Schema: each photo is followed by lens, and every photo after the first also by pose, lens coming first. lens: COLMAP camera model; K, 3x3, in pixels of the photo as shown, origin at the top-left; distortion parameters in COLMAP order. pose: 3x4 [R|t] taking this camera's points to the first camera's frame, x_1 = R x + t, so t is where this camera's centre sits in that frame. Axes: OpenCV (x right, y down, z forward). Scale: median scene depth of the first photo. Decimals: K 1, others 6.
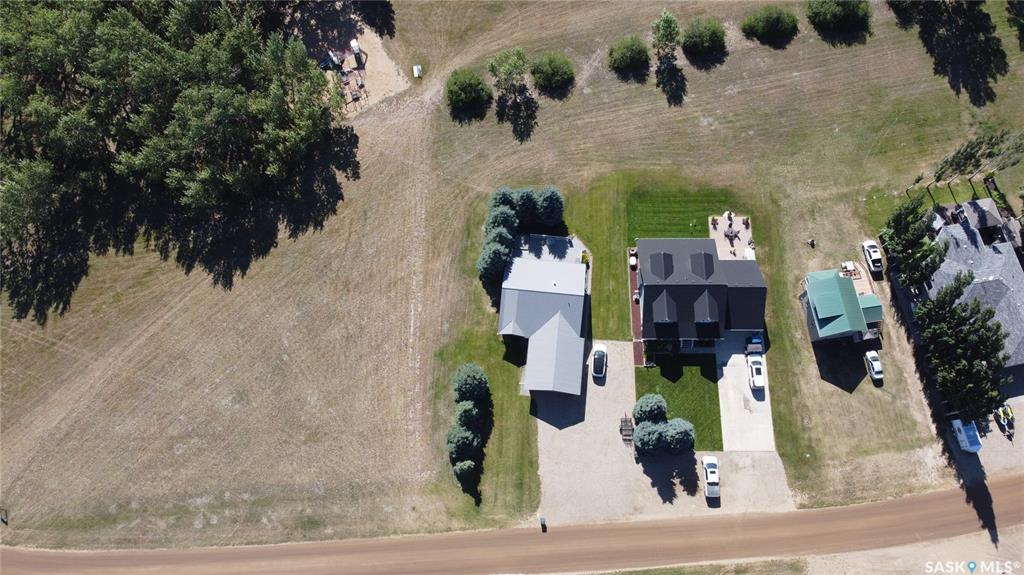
lens RADIAL K [[773.8, 0, 515.7], [0, 773.8, 285.9], [0, 0, 1]] dist [0.008450, -0.014589]
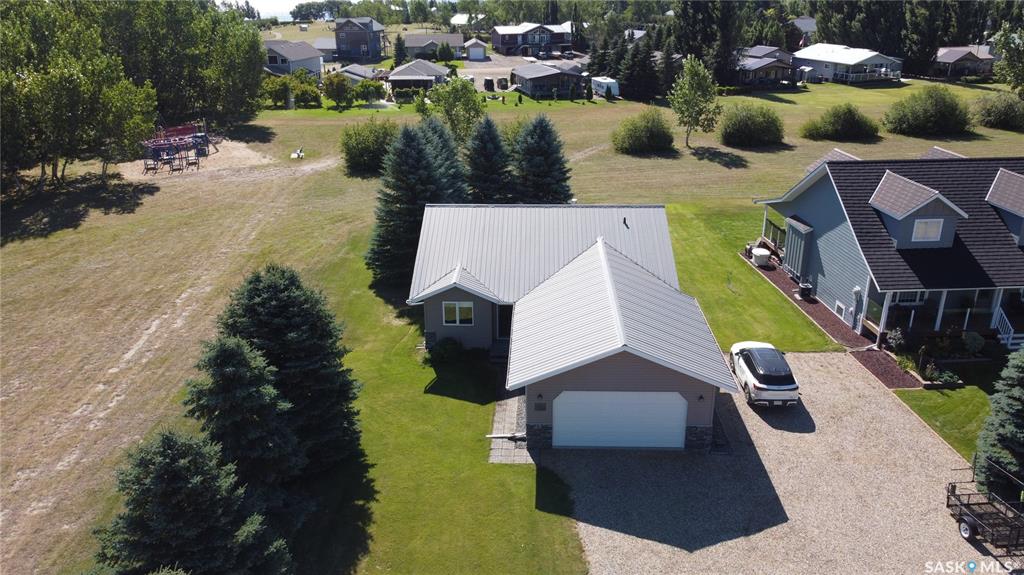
lens RADIAL K [[773.8, 0, 515.7], [0, 773.8, 285.9], [0, 0, 1]] dist [0.008450, -0.014589]
pose [[0.997515, -0.034488, 0.061438, 0.000010], [0.069349, 0.634562, -0.769754, 0.285349], [-0.012439, 0.772102, 0.635377, 0.782587]]
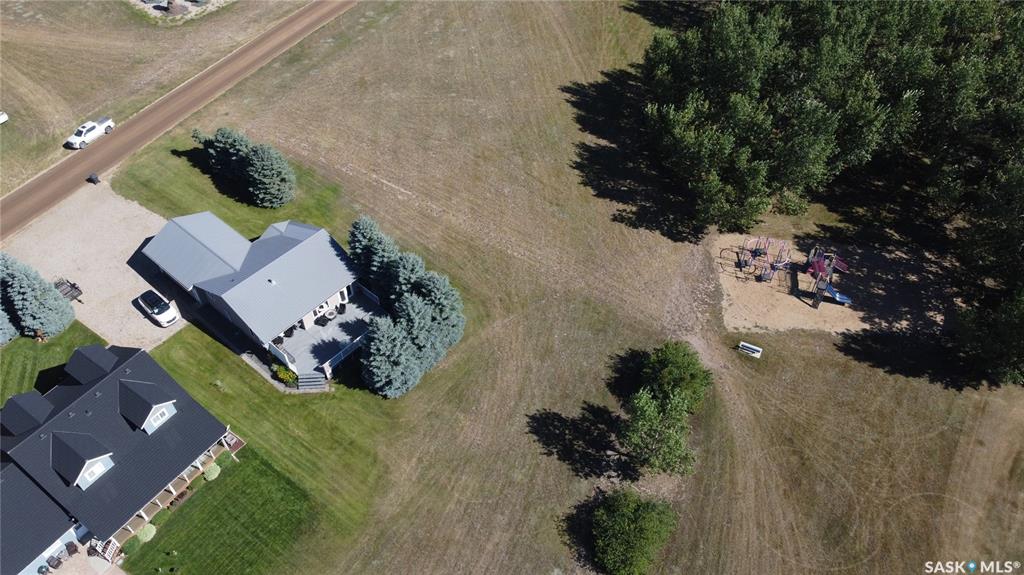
lens RADIAL K [[773.8, 0, 515.7], [0, 773.8, 285.9], [0, 0, 1]] dist [0.008450, -0.014589]
pose [[-0.574142, 0.595114, -0.562317, 0.289952], [-0.776535, -0.178099, 0.604379, -0.534676], [0.259526, 0.783658, 0.564382, 0.676997]]
